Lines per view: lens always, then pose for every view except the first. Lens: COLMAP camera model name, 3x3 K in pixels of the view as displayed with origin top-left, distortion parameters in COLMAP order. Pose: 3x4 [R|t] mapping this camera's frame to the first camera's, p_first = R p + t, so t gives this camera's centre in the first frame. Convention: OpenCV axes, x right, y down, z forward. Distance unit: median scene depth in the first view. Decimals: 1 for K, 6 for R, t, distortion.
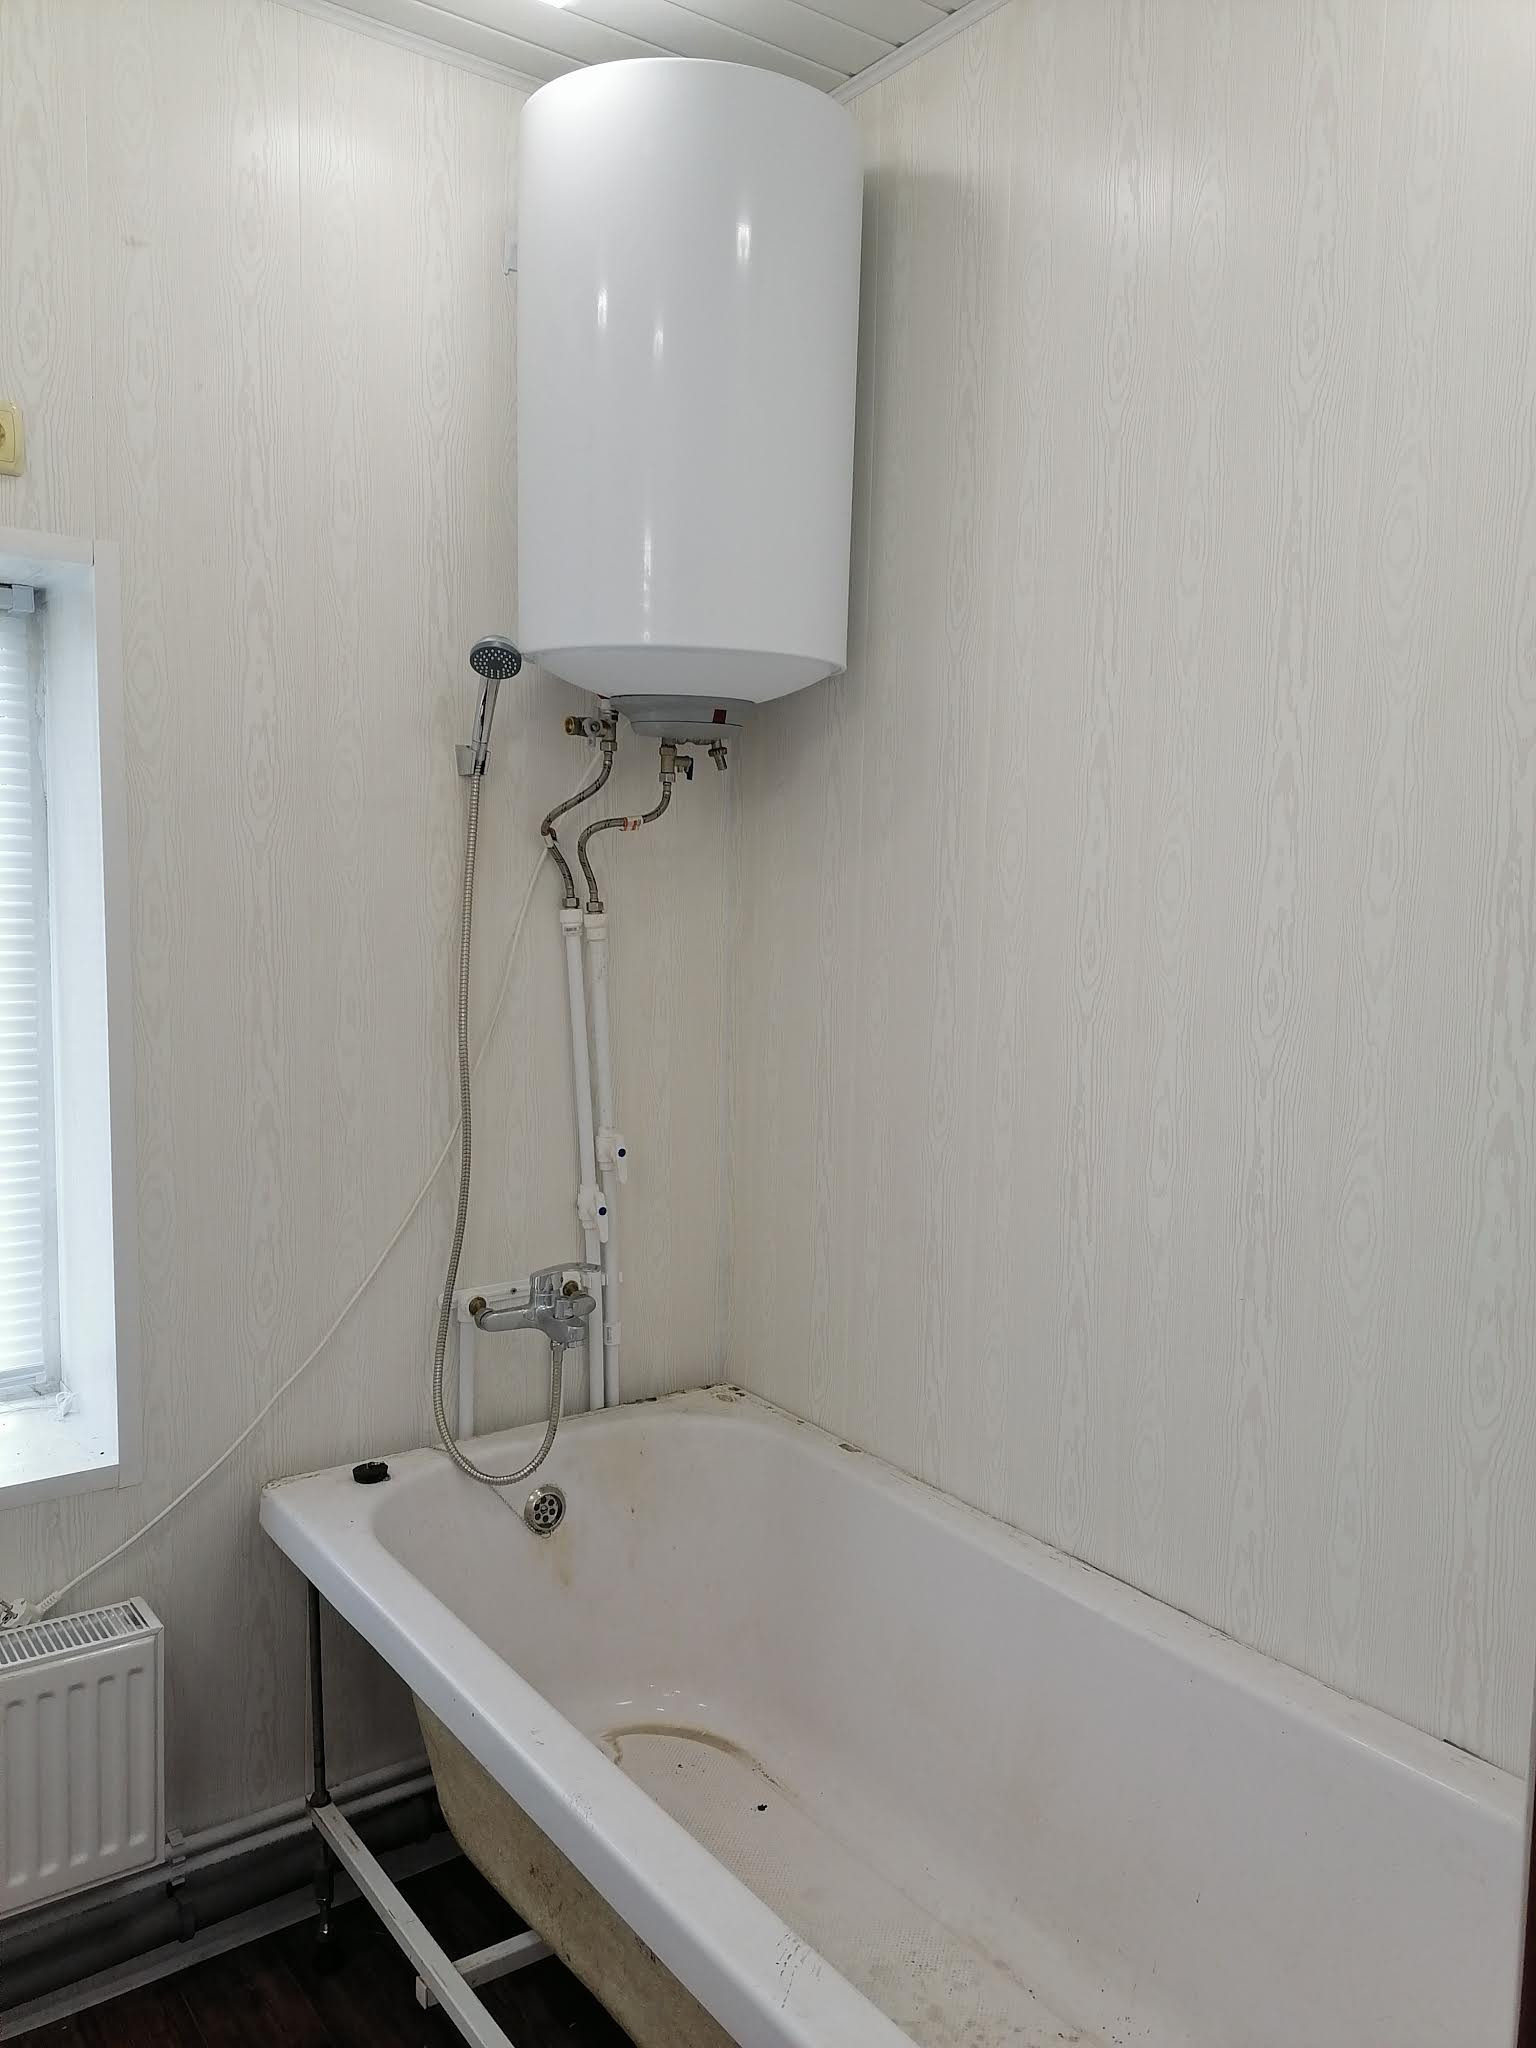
lens RADIAL K [[1520.8, 0, 772.4], [0, 1520.8, 1026.9], [0, 0, 1]] dist [0.096249, -0.096127]
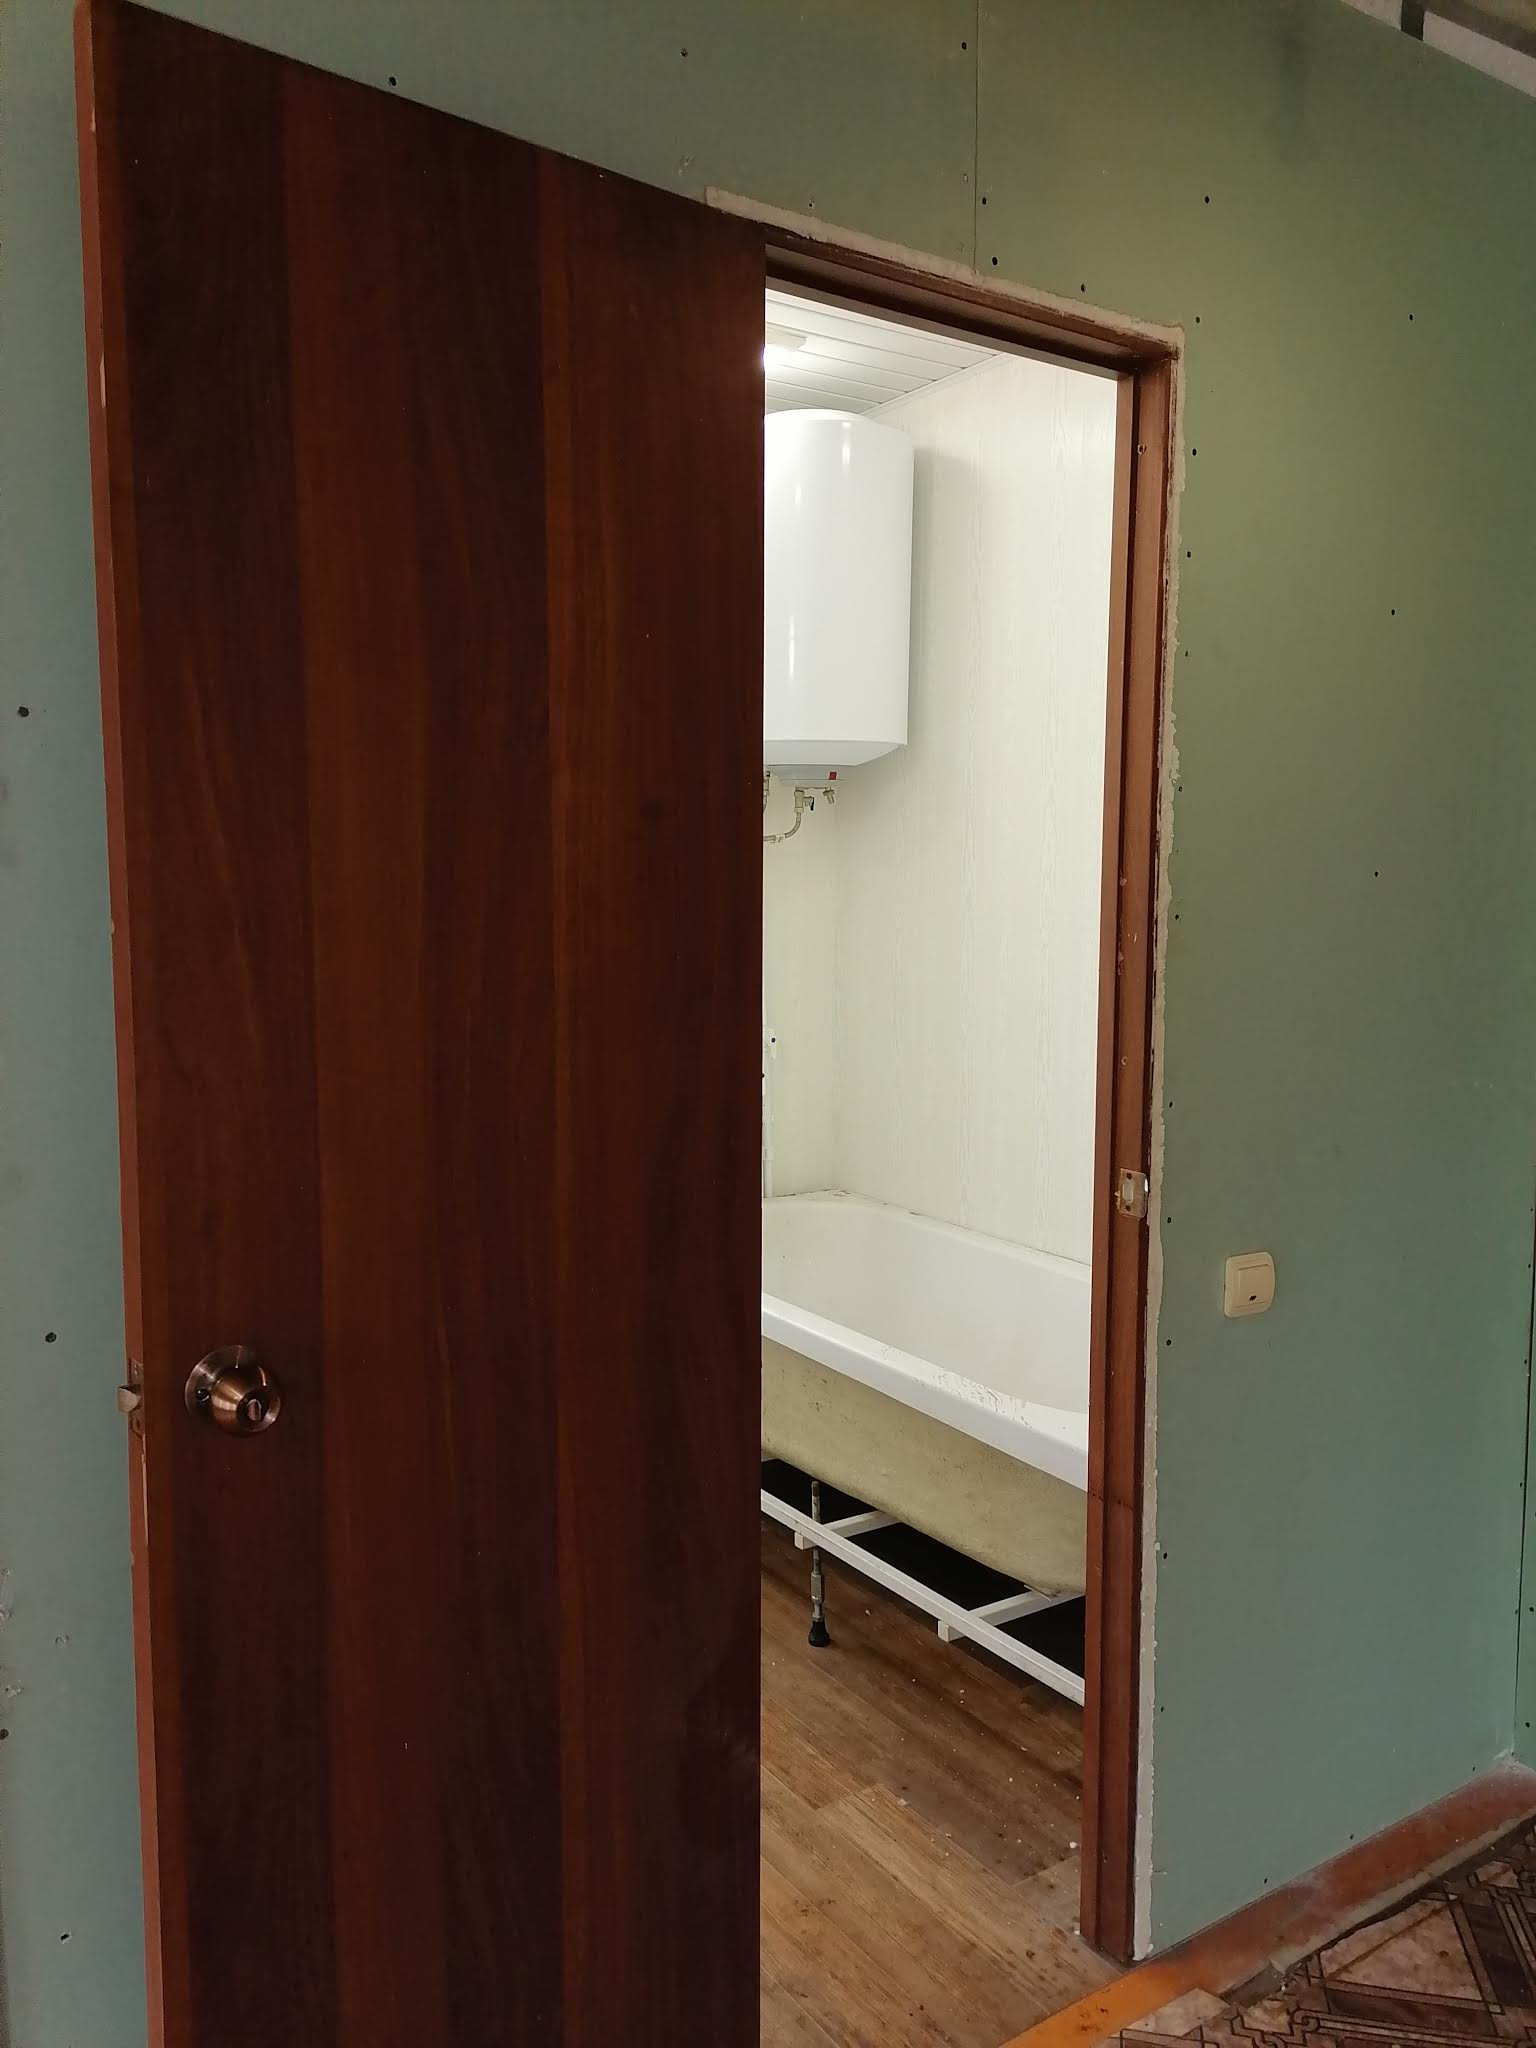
lens RADIAL K [[1520.8, 0, 756.8], [0, 1520.8, 1015.9], [0, 0, 1]] dist [0.096249, -0.096127]
pose [[0.998580, -0.015188, -0.051053, -0.032539], [0.015552, 0.999856, 0.006751, 0.045461], [0.050943, -0.007535, 0.998673, -0.625961]]
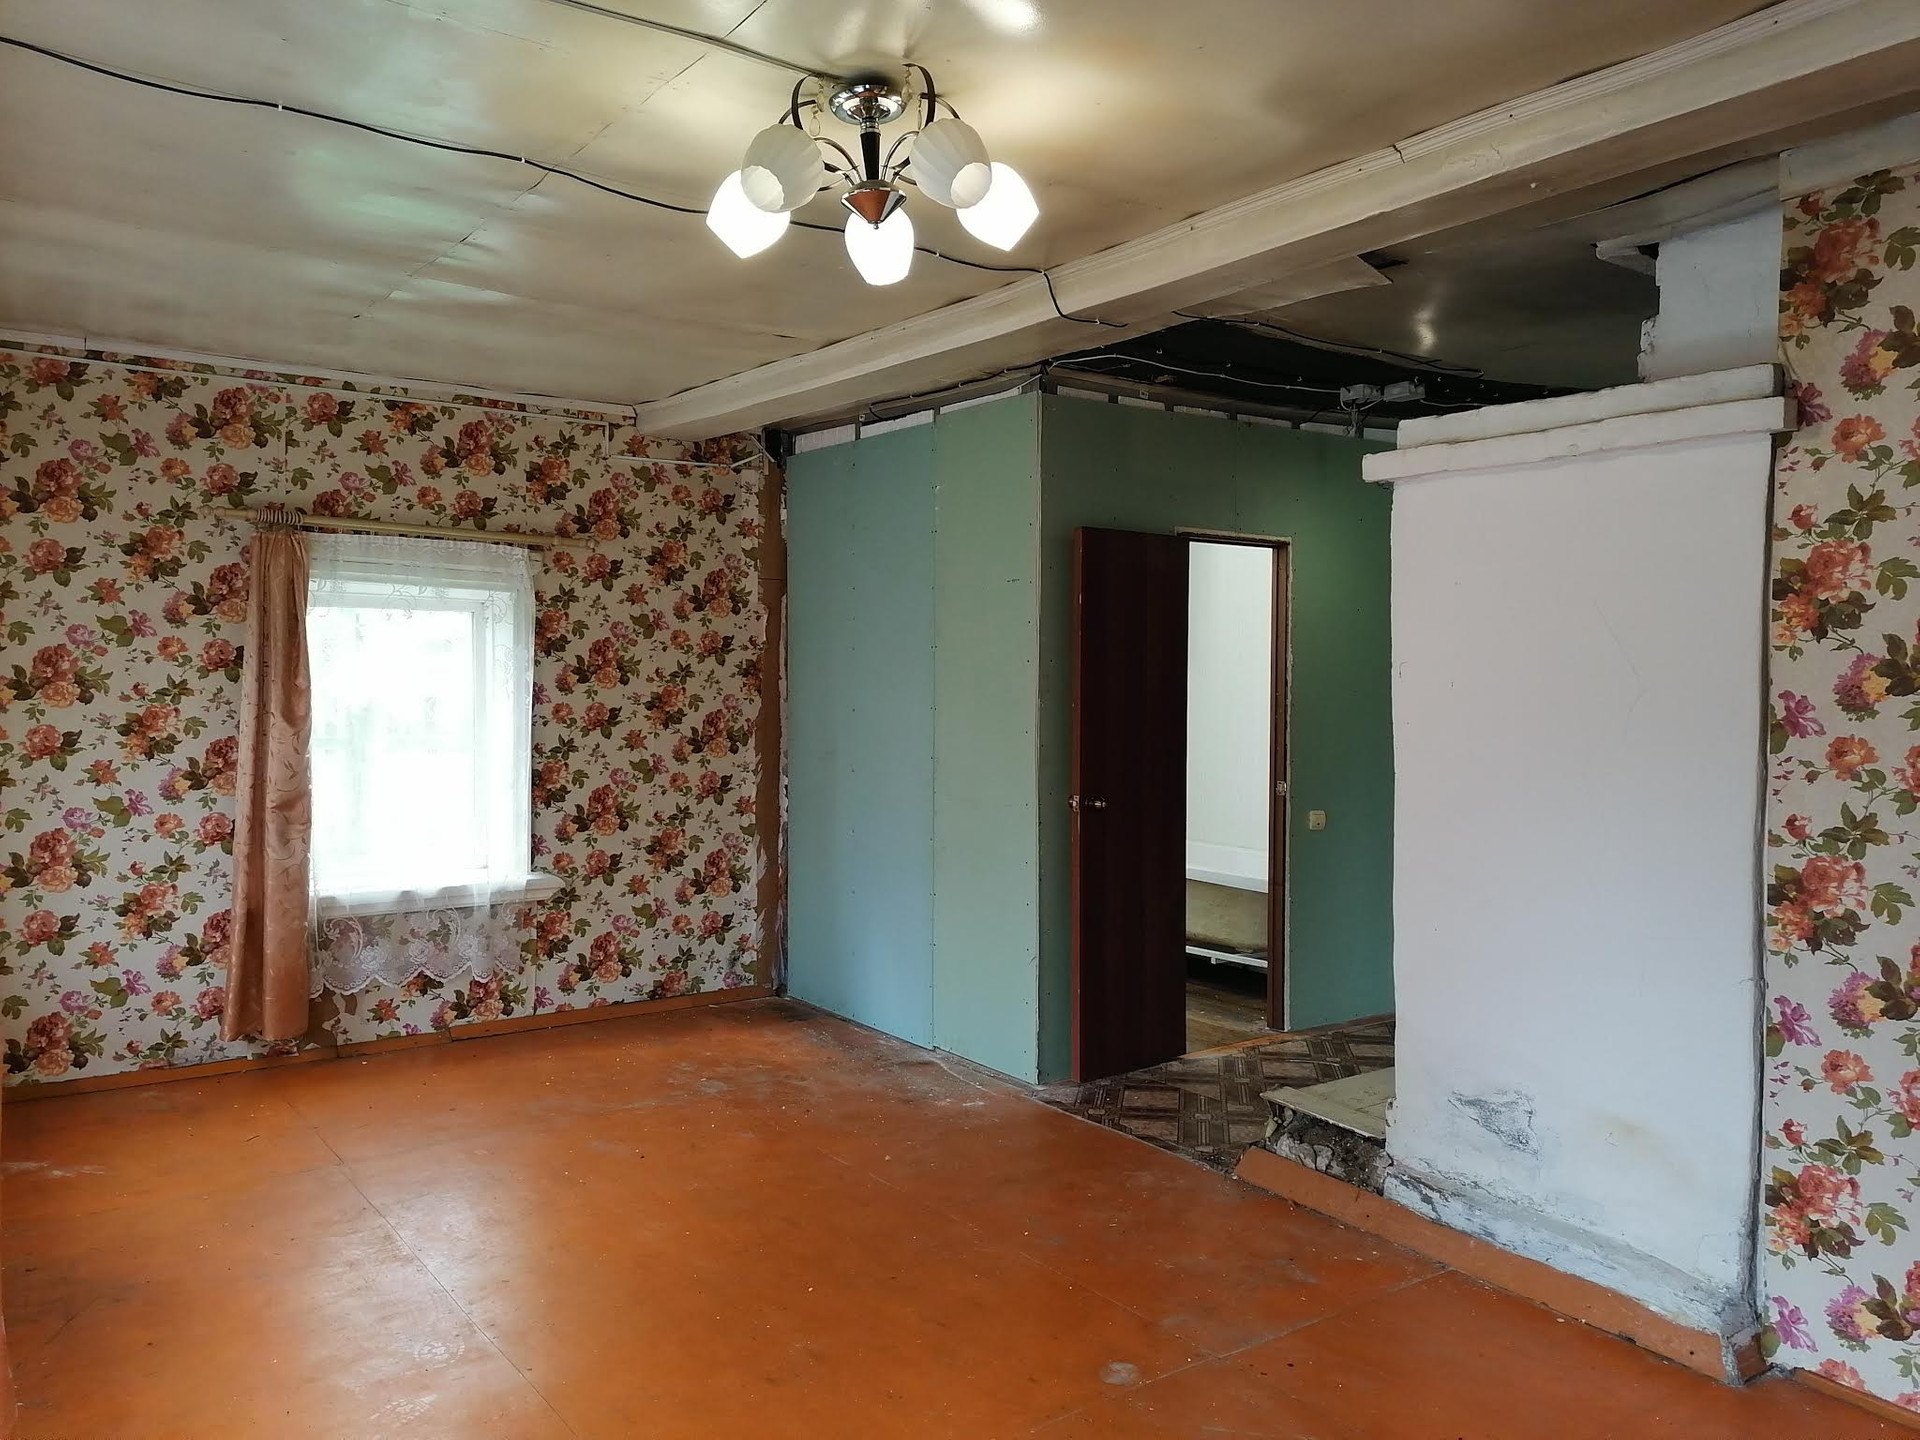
lens RADIAL K [[1425.7, 0, 971.9], [0, 1425.7, 707.8], [0, 0, 1]] dist [0.096249, -0.096127]
pose [[0.999826, -0.014102, -0.012224, -0.635089], [0.013306, 0.997934, -0.062852, 0.240852], [0.013085, 0.062679, 0.997948, -3.527876]]
